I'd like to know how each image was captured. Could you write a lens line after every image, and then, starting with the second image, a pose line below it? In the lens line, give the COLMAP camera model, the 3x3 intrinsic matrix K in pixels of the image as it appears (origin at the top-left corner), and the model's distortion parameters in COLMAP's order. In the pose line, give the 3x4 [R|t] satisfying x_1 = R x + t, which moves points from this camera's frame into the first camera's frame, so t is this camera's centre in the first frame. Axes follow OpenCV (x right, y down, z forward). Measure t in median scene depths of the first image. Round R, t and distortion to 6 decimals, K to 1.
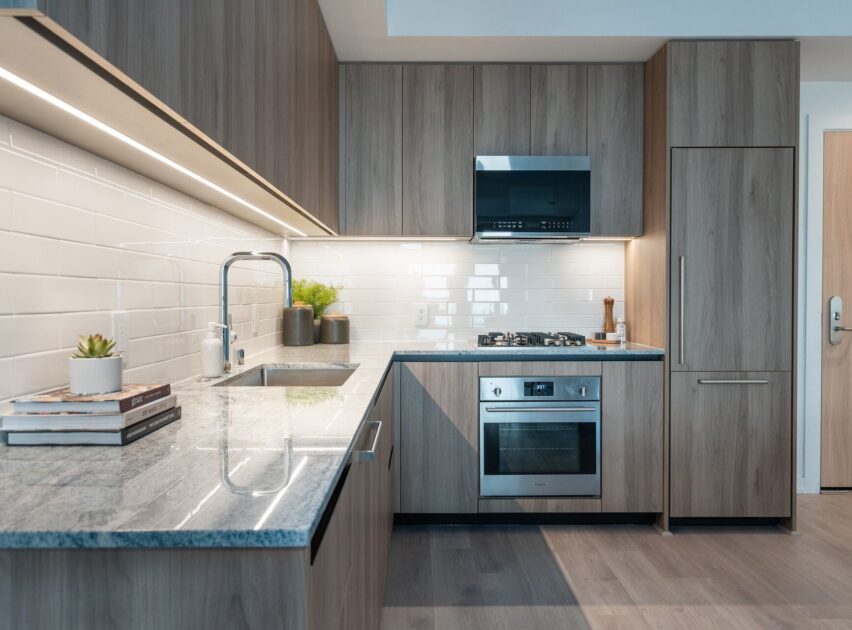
lens RADIAL K [[641.5, 0, 419.8], [0, 641.5, 311.7], [0, 0, 1]] dist [0.012239, -0.000039]
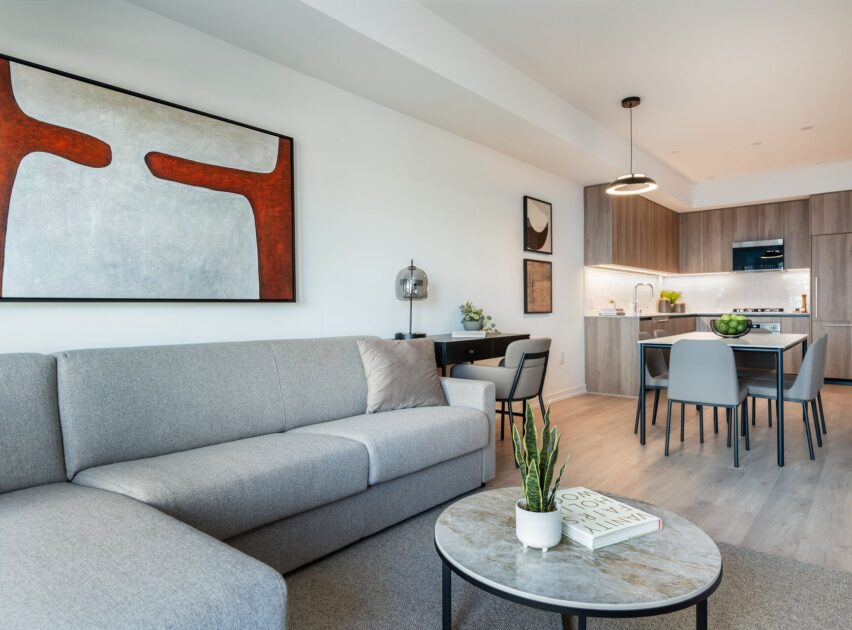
lens RADIAL K [[539.8, 0, 420.1], [0, 539.8, 310.5], [0, 0, 1]] dist [0.000934, 0.008125]
pose [[0.761738, -0.003342, -0.647877, 0.599260], [-0.007616, 0.999871, -0.014112, 0.093311], [0.647841, 0.015684, 0.761615, -1.706515]]
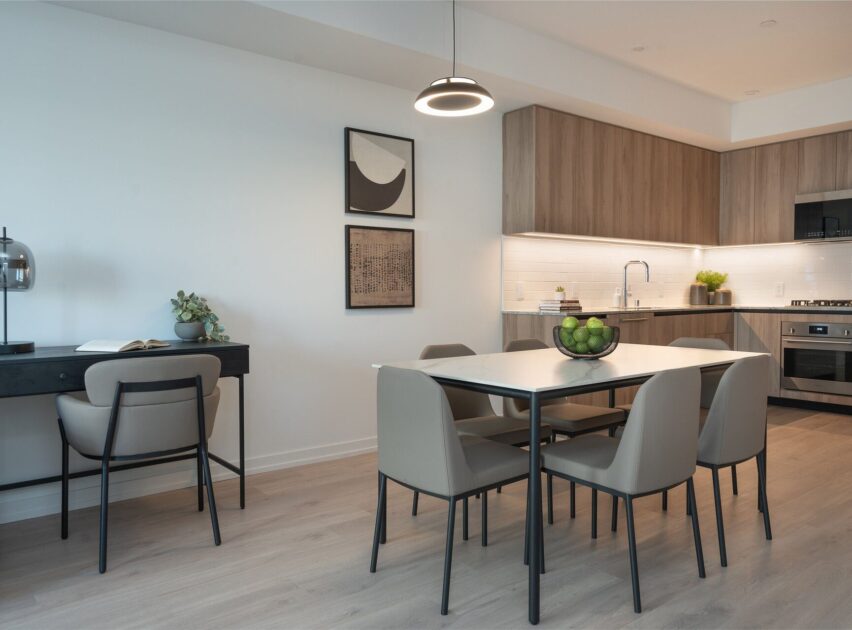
lens RADIAL K [[641.5, 0, 420.0], [0, 641.5, 312.0], [0, 0, 1]] dist [0.012239, -0.000039]
pose [[0.615255, 0.023126, -0.787989, 0.887576], [-0.015443, 0.999731, 0.017282, 0.058660], [0.788177, 0.001536, 0.615446, -0.902477]]
